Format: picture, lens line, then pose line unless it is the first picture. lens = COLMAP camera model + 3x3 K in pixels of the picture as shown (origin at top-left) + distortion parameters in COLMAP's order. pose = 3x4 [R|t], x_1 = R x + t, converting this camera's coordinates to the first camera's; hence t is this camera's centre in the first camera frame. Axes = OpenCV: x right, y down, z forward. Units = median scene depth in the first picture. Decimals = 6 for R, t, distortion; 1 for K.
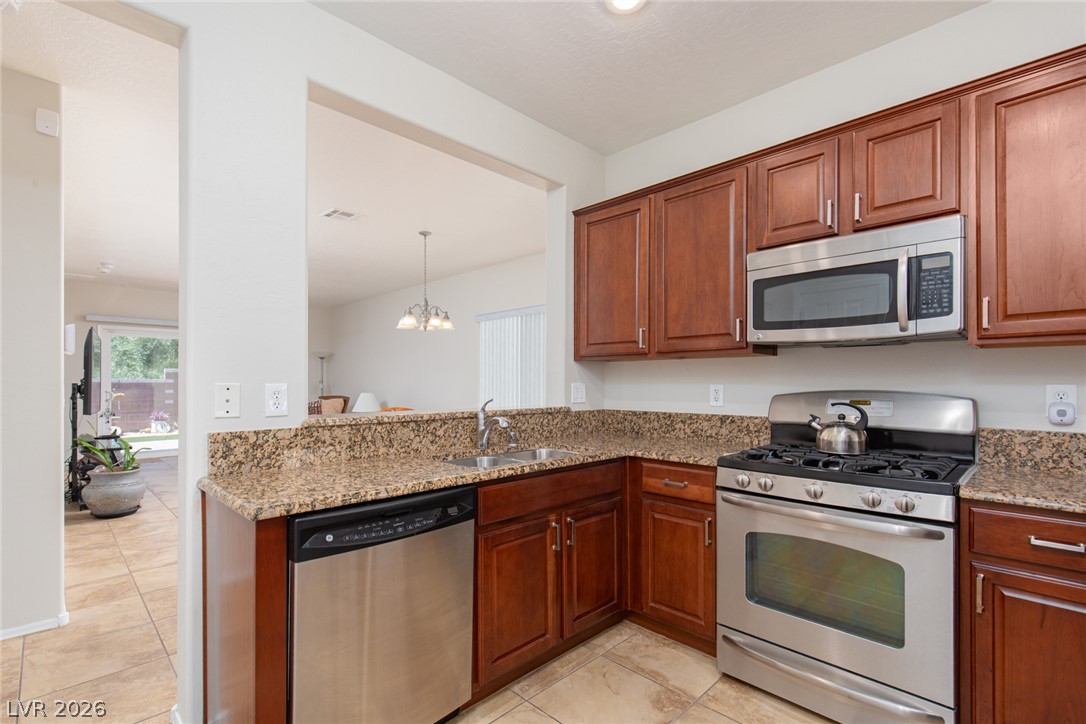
lens RADIAL K [[490.2, 0, 538.2], [0, 490.2, 381.8], [0, 0, 1]] dist [0.003981, 0.000698]
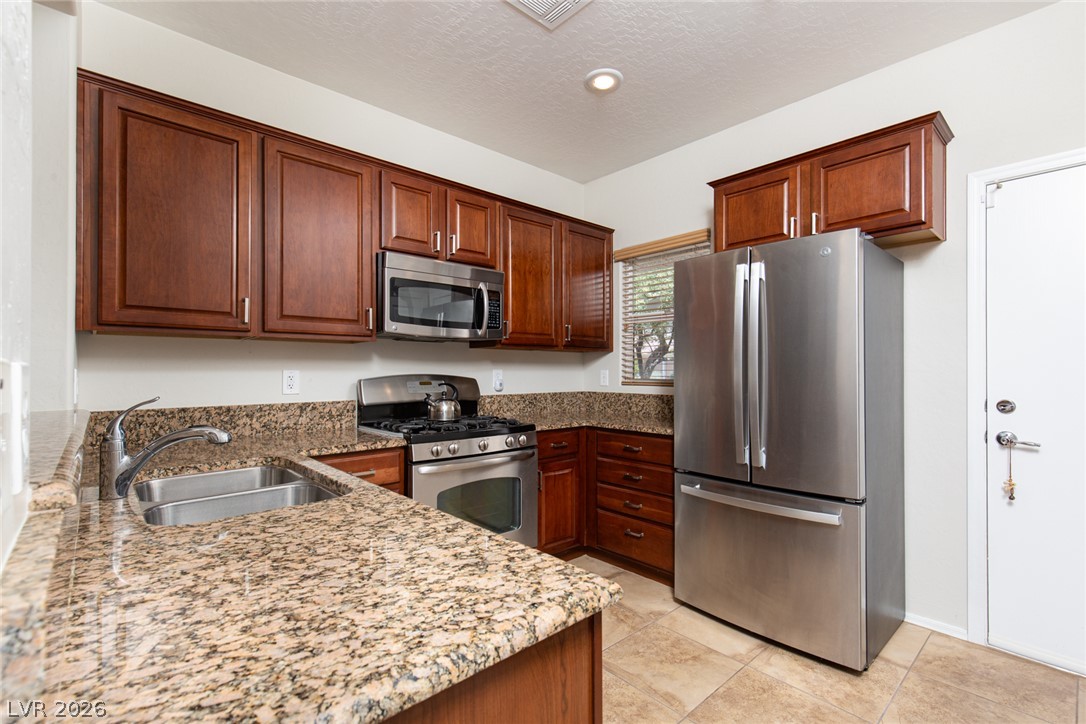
lens RADIAL K [[490.2, 0, 542.2], [0, 490.2, 365.1], [0, 0, 1]] dist [0.003981, 0.000698]
pose [[0.039487, 0.008391, 0.999185, -0.605094], [-0.002416, 0.999963, -0.008302, 0.002559], [-0.999217, -0.002086, 0.039506, 0.555898]]
